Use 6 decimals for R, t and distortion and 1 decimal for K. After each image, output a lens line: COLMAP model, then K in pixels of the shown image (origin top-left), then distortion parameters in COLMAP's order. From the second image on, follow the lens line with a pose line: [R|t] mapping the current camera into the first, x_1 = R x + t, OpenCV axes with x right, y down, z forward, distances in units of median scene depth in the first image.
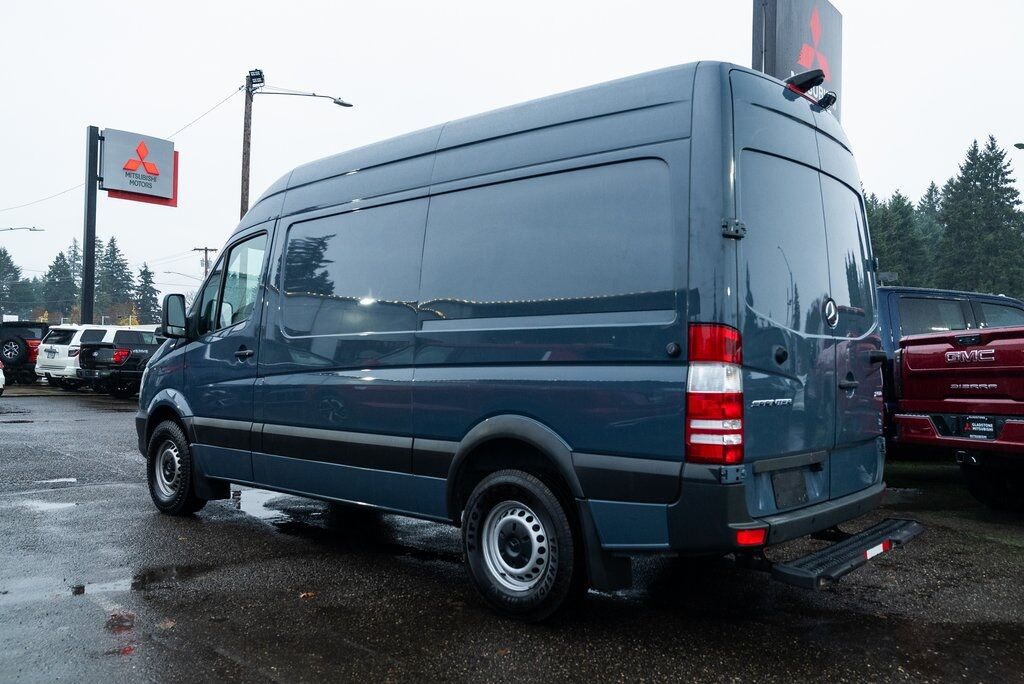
lens RADIAL K [[868.0, 0, 512.0], [0, 868.0, 342.0], [0, 0, 1]] dist [-0.007387, -0.000863]
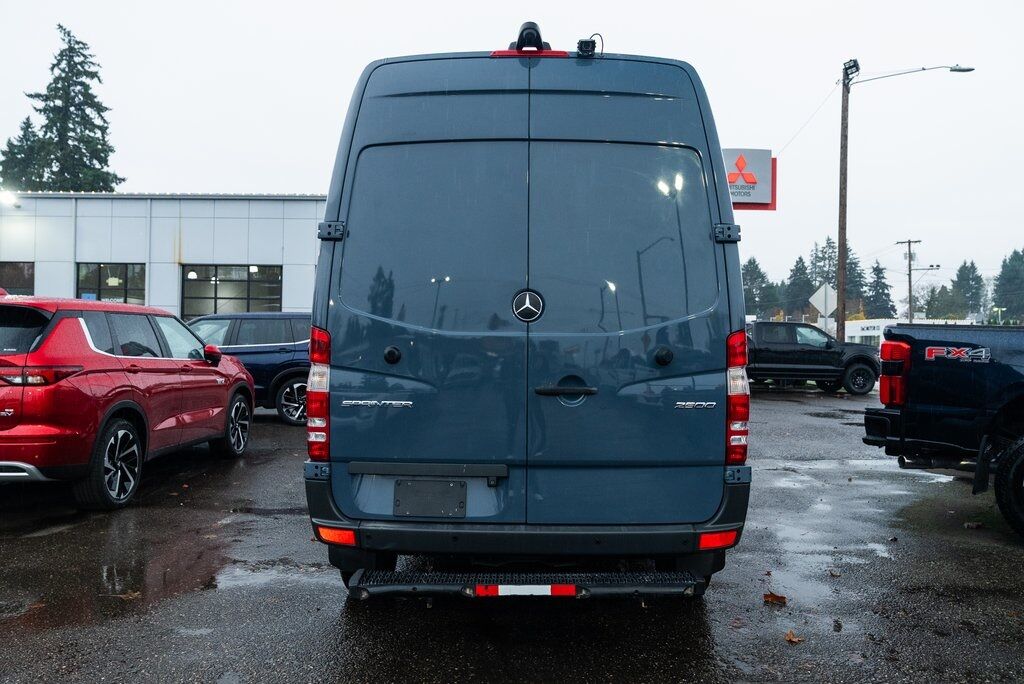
lens RADIAL K [[845.6, 0, 512.0], [0, 845.6, 342.0], [0, 0, 1]] dist [-0.006583, -0.005448]
pose [[0.640671, -0.010170, -0.767749, 0.189252], [0.015158, 0.999885, -0.000596, 0.000624], [0.767666, -0.011256, 0.640751, 0.086460]]
